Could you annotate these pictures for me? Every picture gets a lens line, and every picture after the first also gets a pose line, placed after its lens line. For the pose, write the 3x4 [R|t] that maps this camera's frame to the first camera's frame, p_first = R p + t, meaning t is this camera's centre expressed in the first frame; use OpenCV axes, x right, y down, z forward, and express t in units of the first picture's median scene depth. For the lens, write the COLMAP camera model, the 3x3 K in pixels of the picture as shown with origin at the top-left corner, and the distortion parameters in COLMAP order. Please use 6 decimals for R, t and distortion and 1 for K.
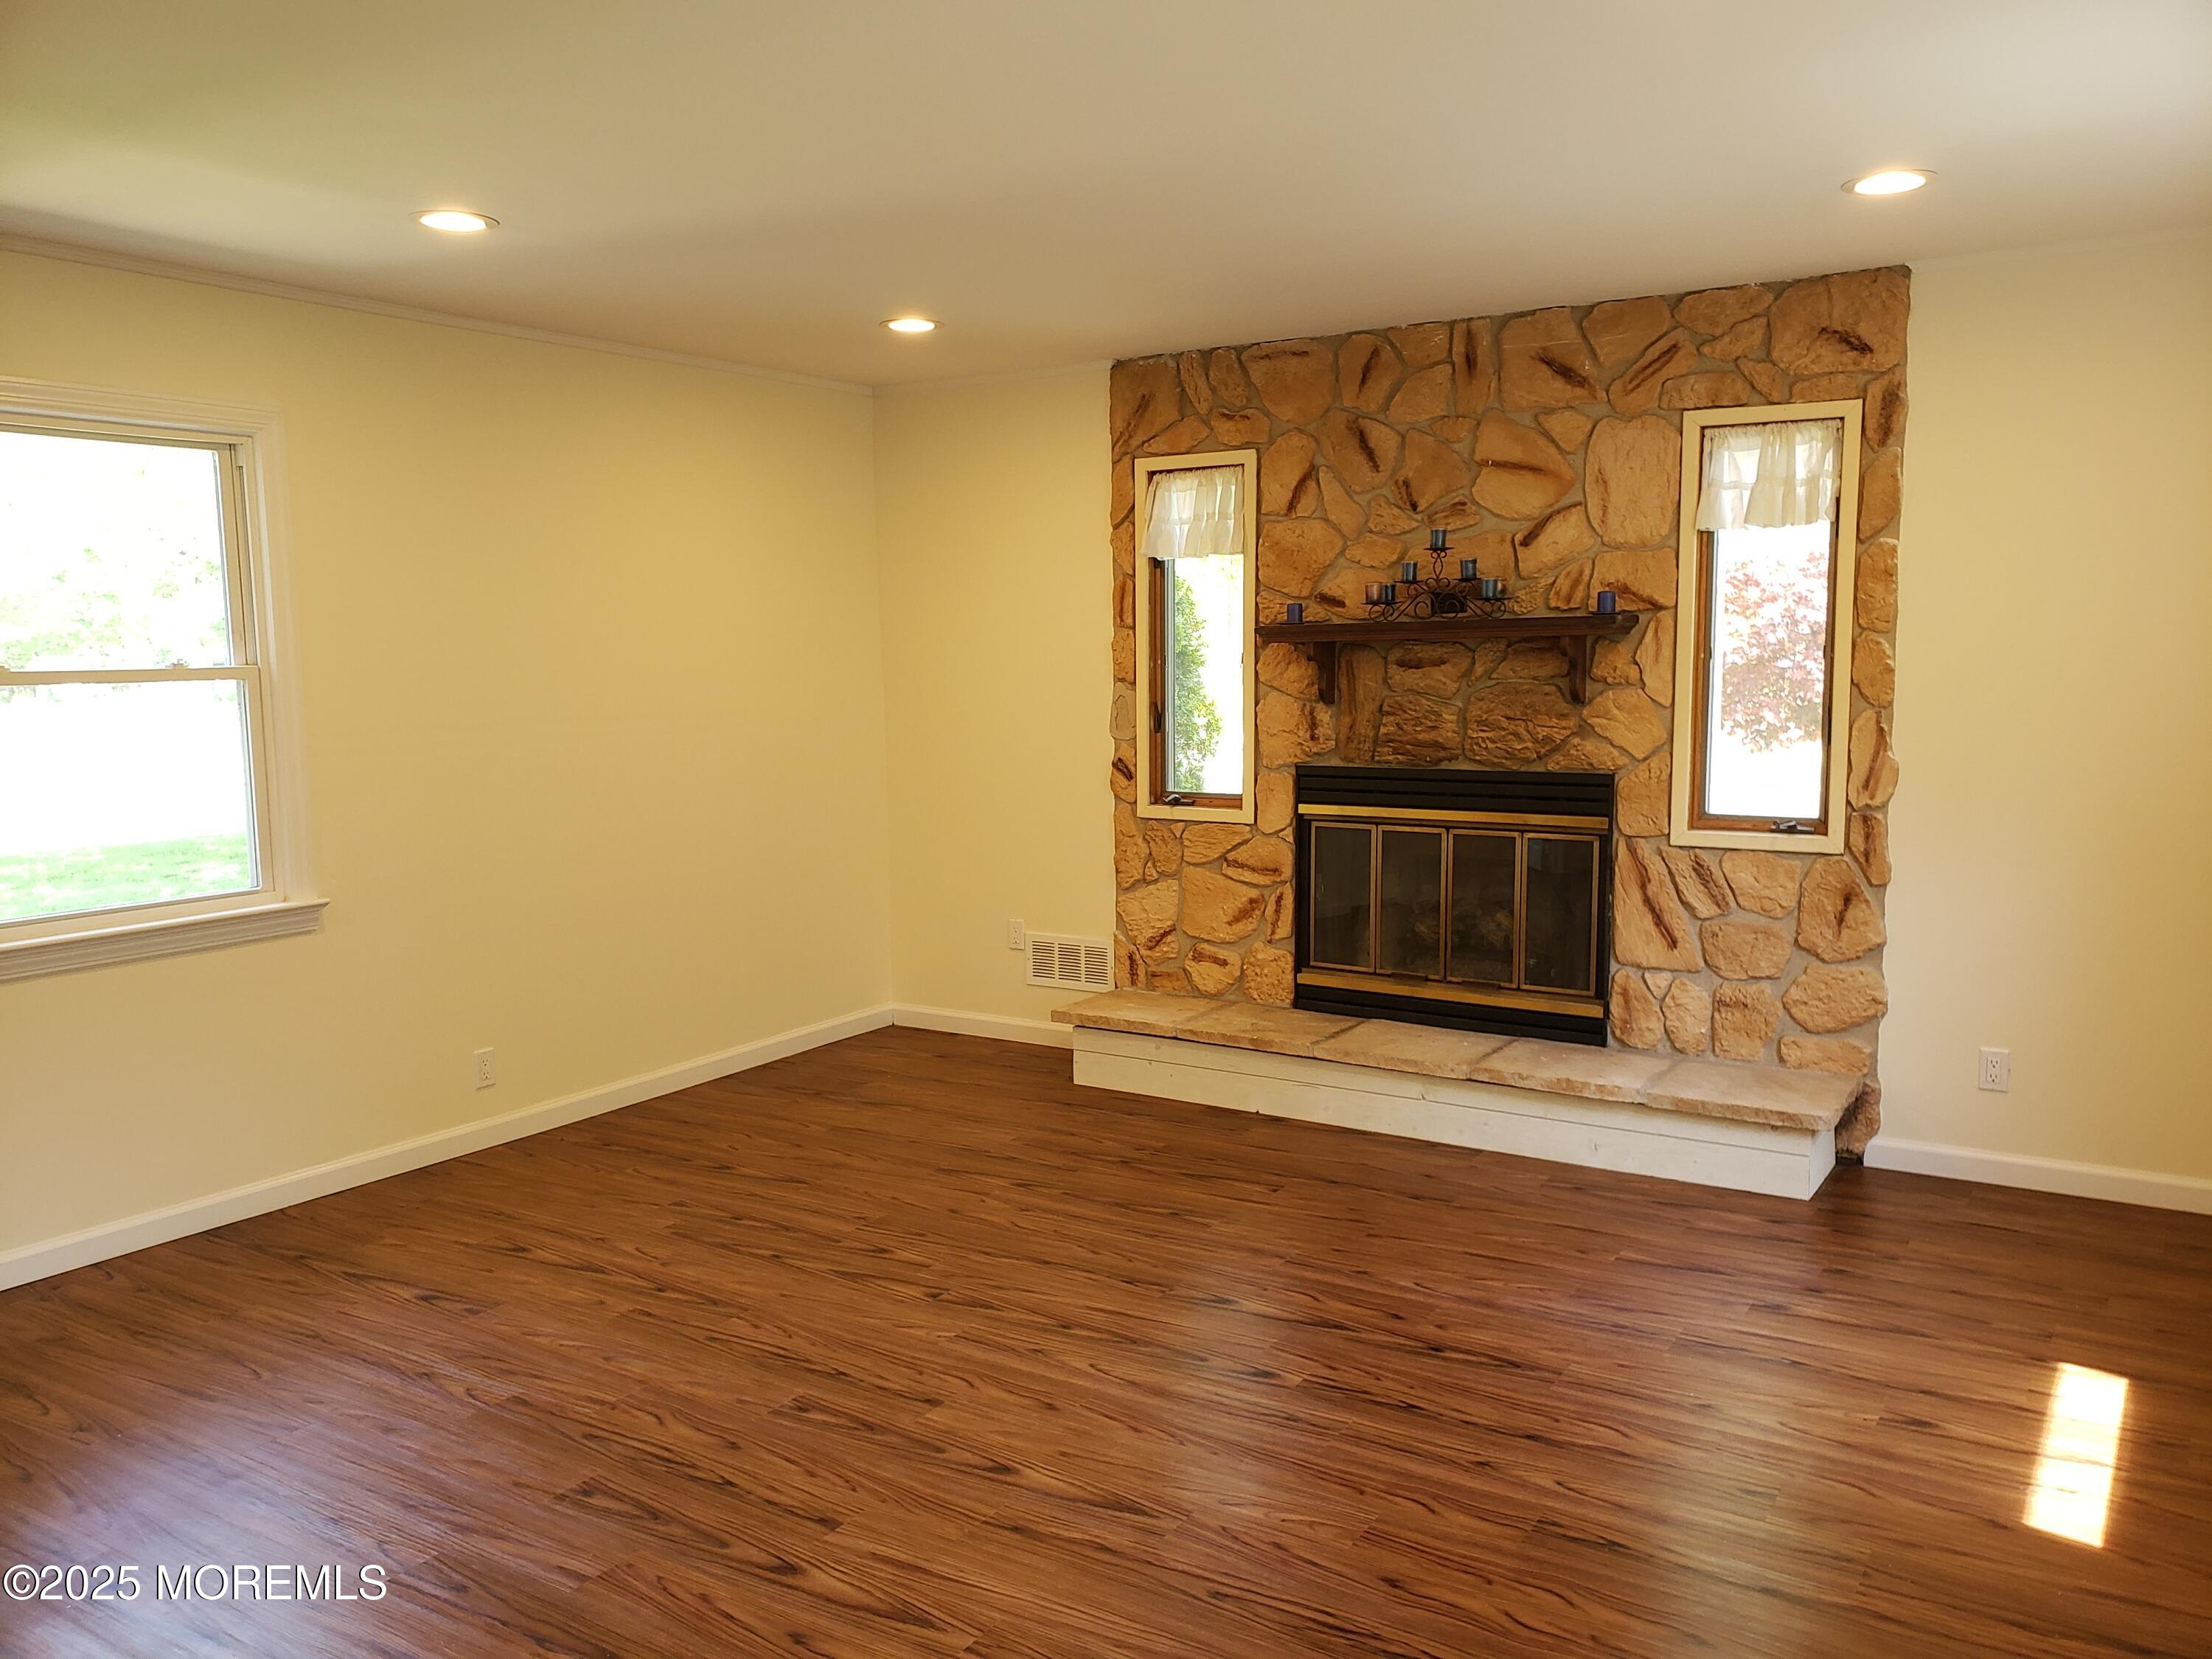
lens RADIAL K [[1739.2, 0, 1045.3], [0, 1739.2, 848.4], [0, 0, 1]] dist [0.052371, -0.087224]
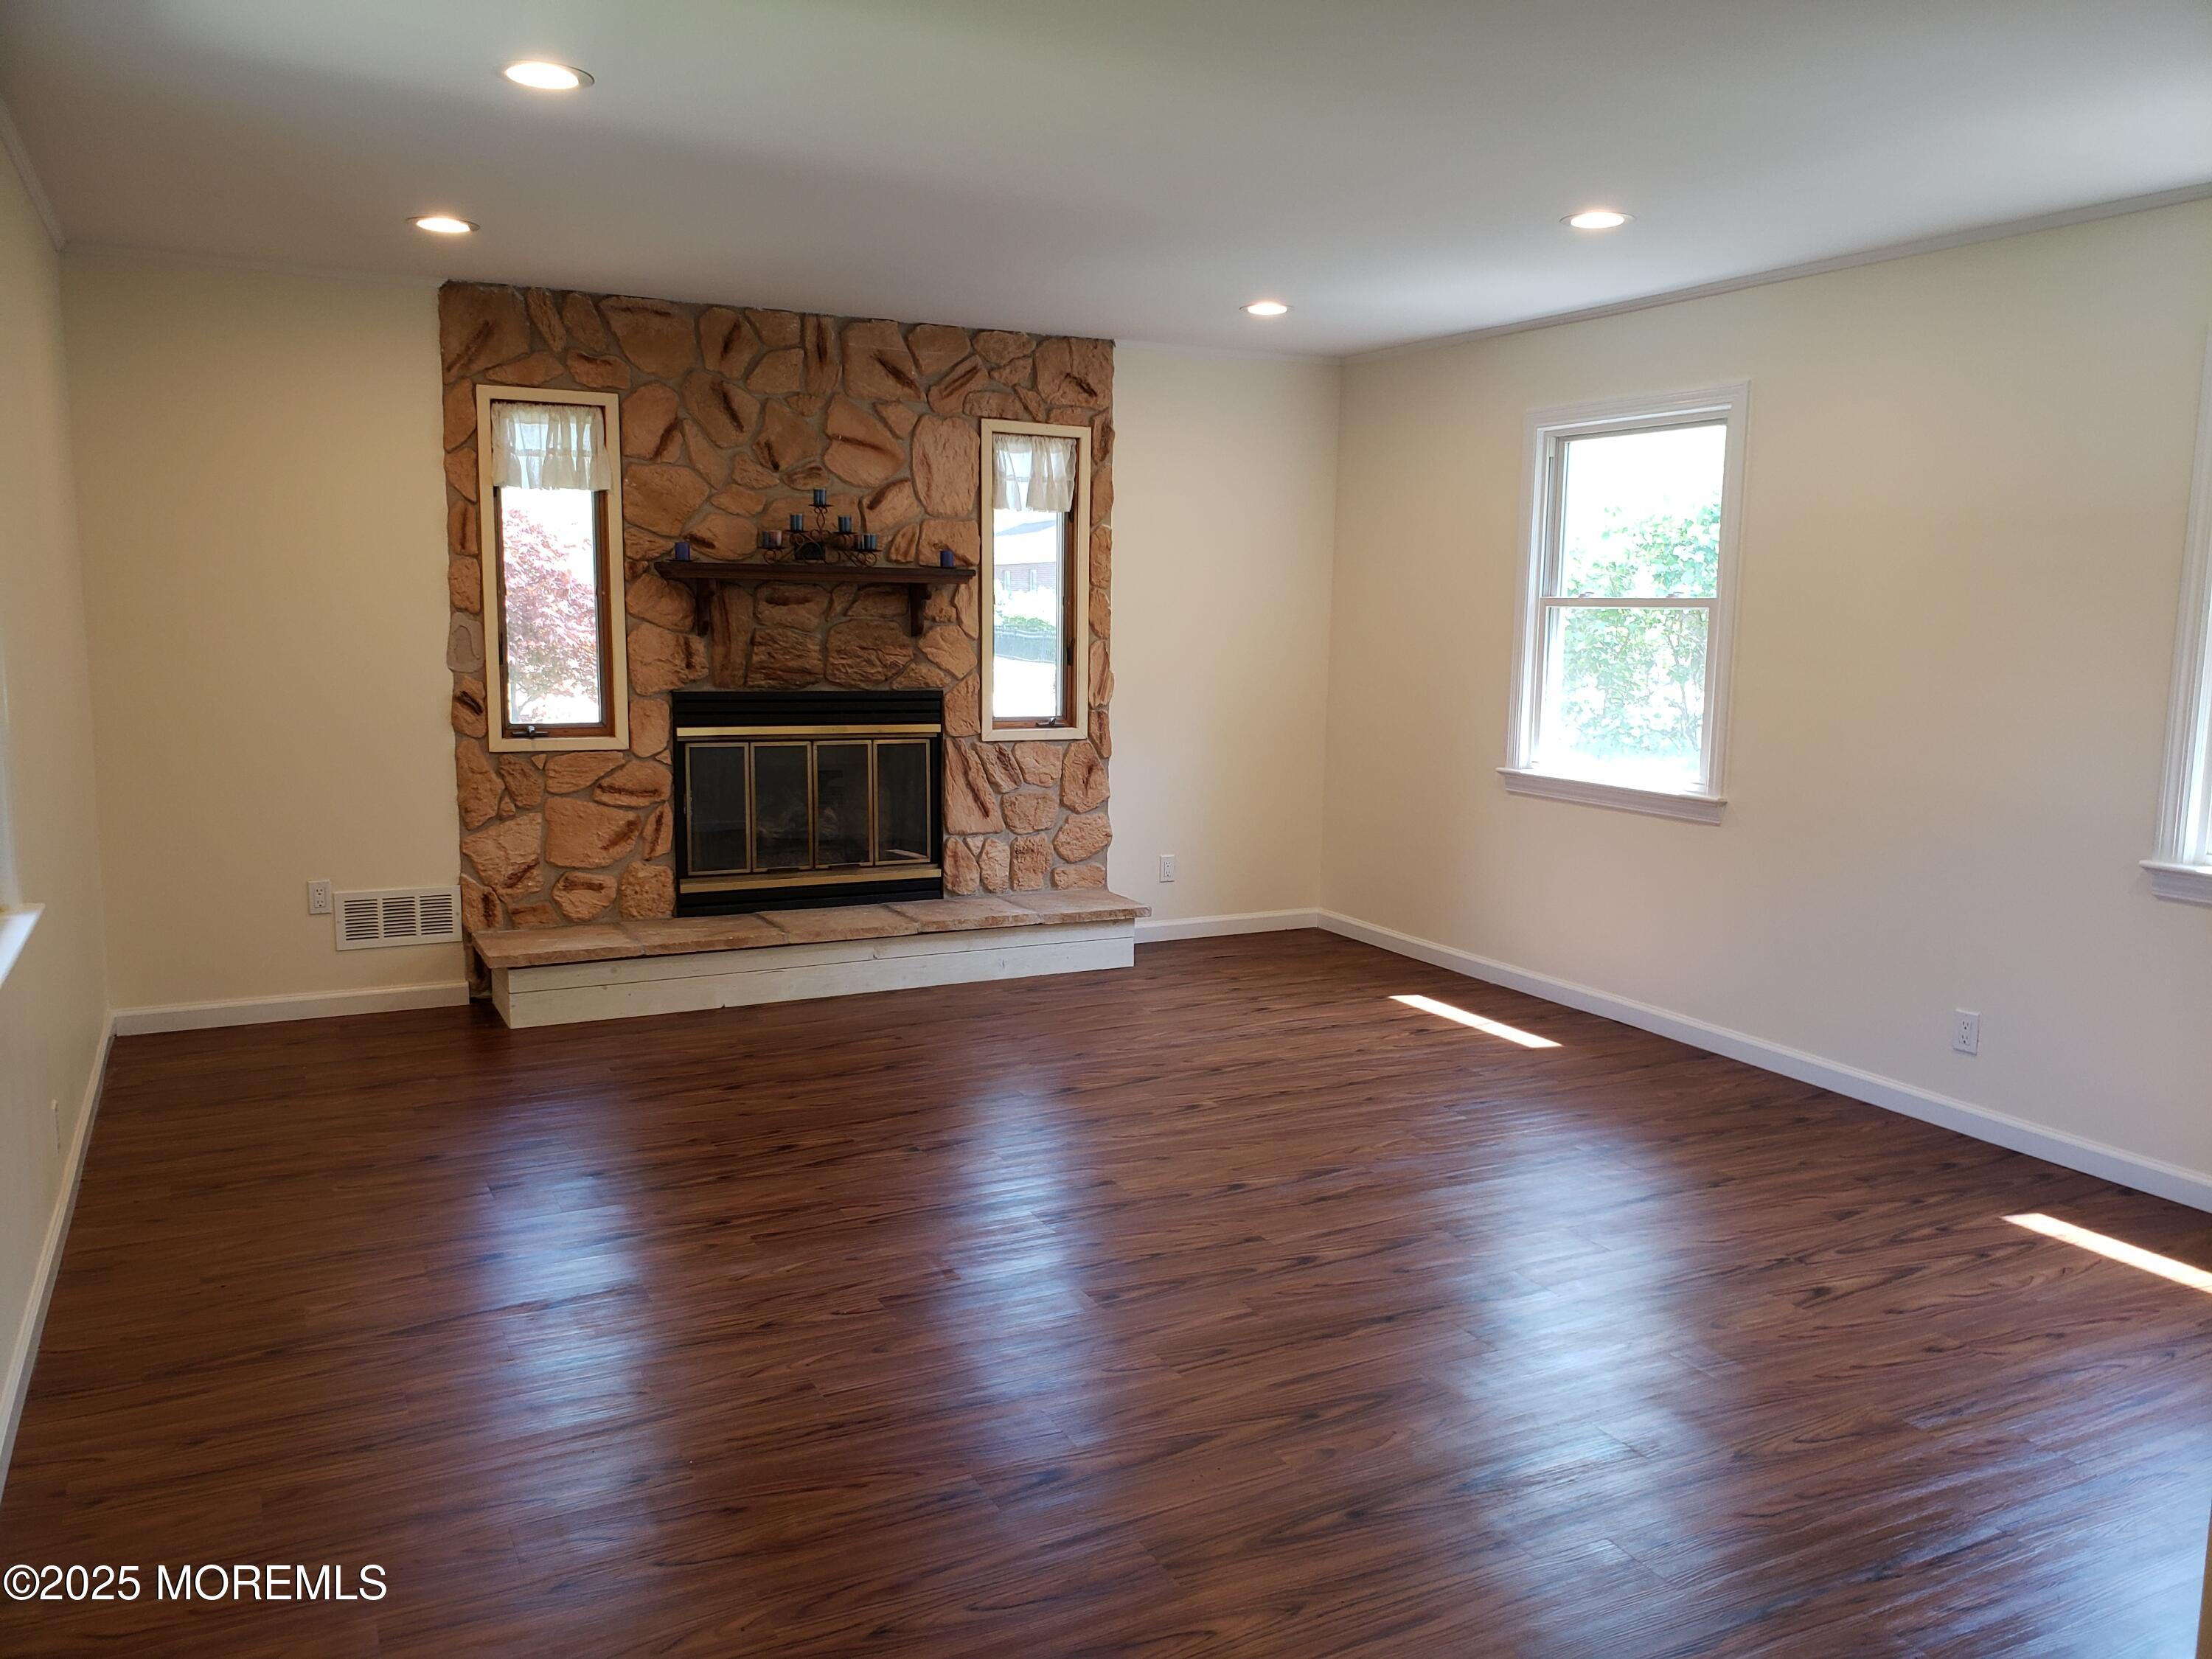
lens RADIAL K [[1739.2, 0, 1113.0], [0, 1739.2, 824.2], [0, 0, 1]] dist [0.052371, -0.087224]
pose [[0.478248, -0.089142, 0.873689, -0.714424], [0.086150, 0.994799, 0.054341, -0.001692], [-0.873989, 0.049280, 0.483440, 0.248201]]
